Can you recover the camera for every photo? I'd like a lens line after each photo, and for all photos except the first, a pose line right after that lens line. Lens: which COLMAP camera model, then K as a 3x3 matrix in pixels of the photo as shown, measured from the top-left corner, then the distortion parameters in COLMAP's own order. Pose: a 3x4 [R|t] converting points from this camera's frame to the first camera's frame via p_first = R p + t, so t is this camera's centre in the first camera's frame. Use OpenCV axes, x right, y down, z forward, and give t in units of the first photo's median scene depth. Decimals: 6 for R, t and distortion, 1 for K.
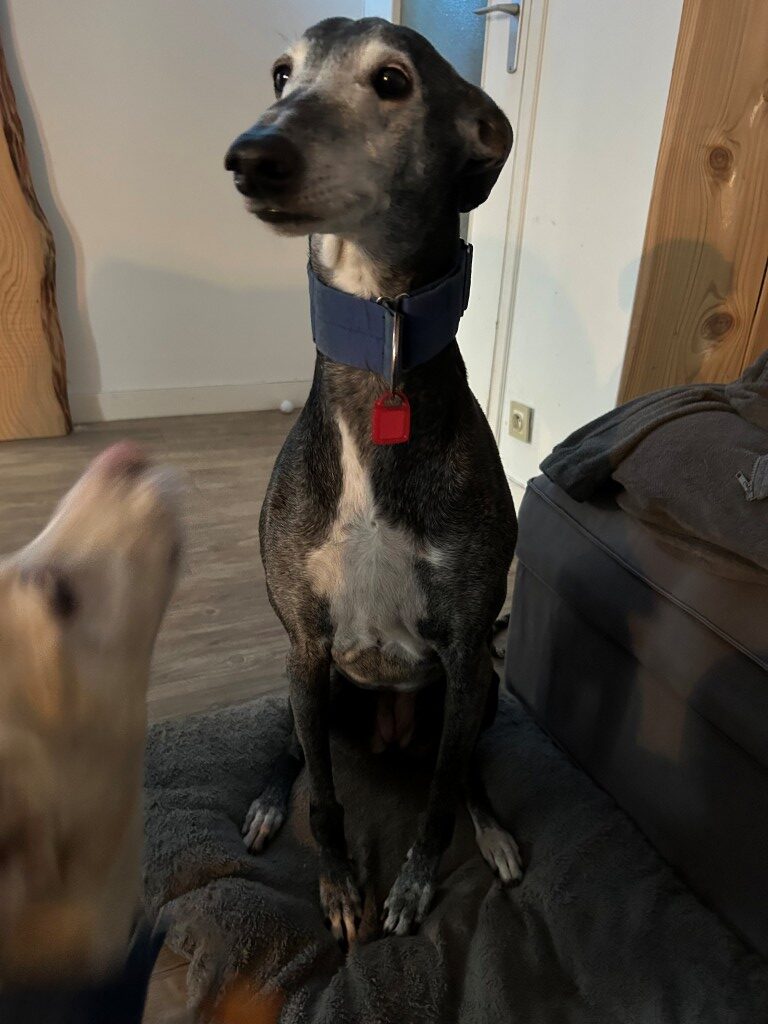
lens RADIAL K [[780.8, 0, 382.1], [0, 780.8, 528.1], [0, 0, 1]] dist [0.011042, 0.003439]
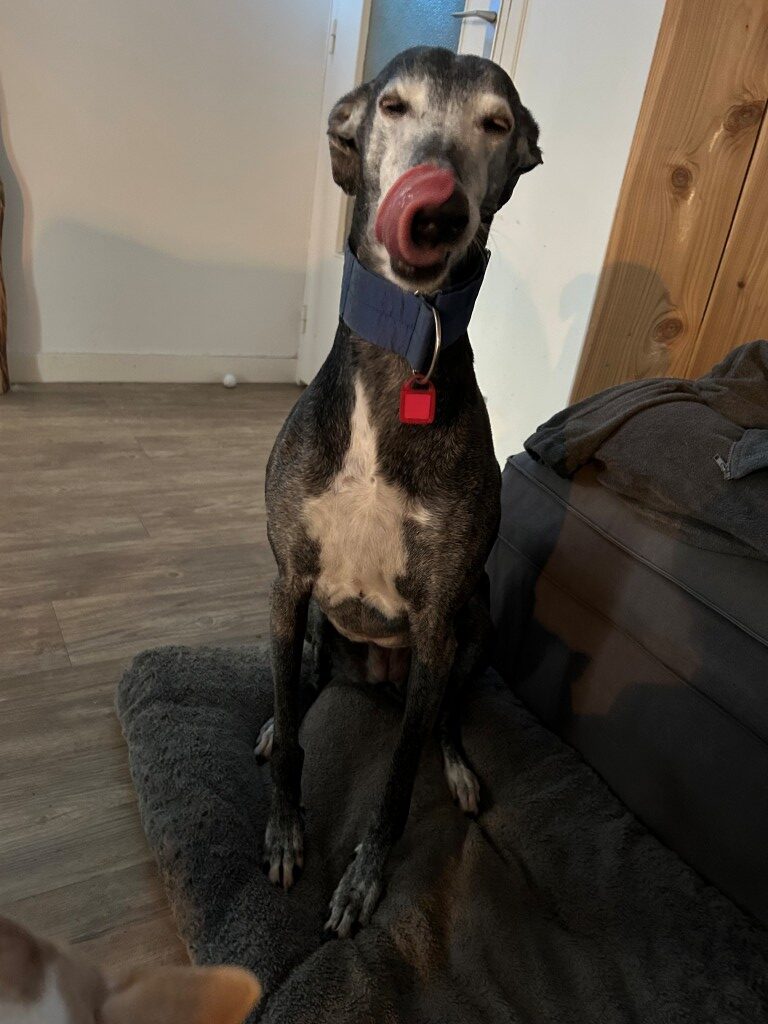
lens RADIAL K [[784.8, 0, 384.0], [0, 784.8, 512.0], [0, 0, 1]] dist [-0.049310, 0.117379]
pose [[0.991140, 0.050583, 0.122810, -0.091715], [-0.049588, 0.998708, -0.011140, 0.028644], [-0.123215, 0.004951, 0.992368, -0.031585]]
